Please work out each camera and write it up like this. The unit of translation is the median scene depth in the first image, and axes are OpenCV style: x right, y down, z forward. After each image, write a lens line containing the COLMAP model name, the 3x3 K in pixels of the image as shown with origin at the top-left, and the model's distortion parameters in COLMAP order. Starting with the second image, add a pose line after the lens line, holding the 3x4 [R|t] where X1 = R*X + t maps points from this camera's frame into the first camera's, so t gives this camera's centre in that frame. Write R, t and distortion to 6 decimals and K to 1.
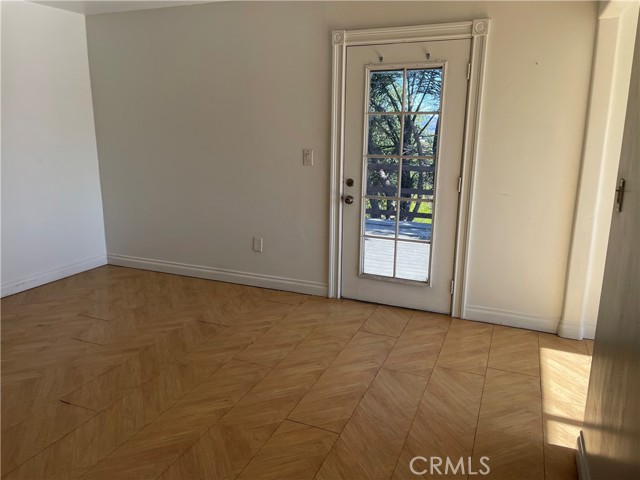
lens RADIAL K [[487.5, 0, 315.7], [0, 487.5, 232.4], [0, 0, 1]] dist [0.073335, -0.081482]
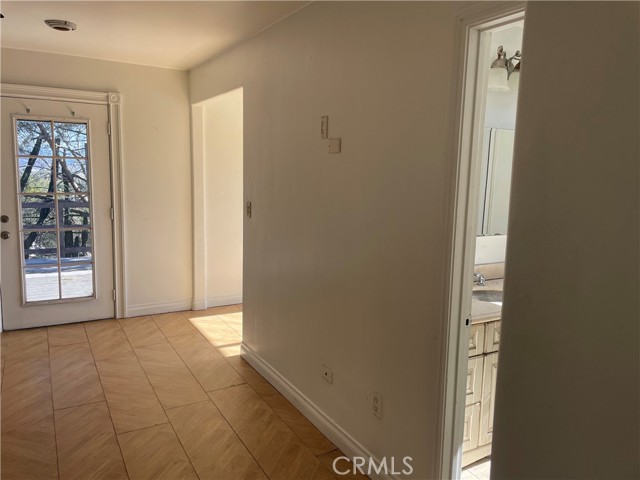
lens RADIAL K [[487.5, 0, 319.3], [0, 487.5, 238.6], [0, 0, 1]] dist [0.073335, -0.081482]
pose [[0.593009, -0.103205, 0.798554, -0.430266], [0.153388, 0.988070, 0.013791, 0.033100], [-0.790450, 0.114311, 0.601765, -0.208412]]
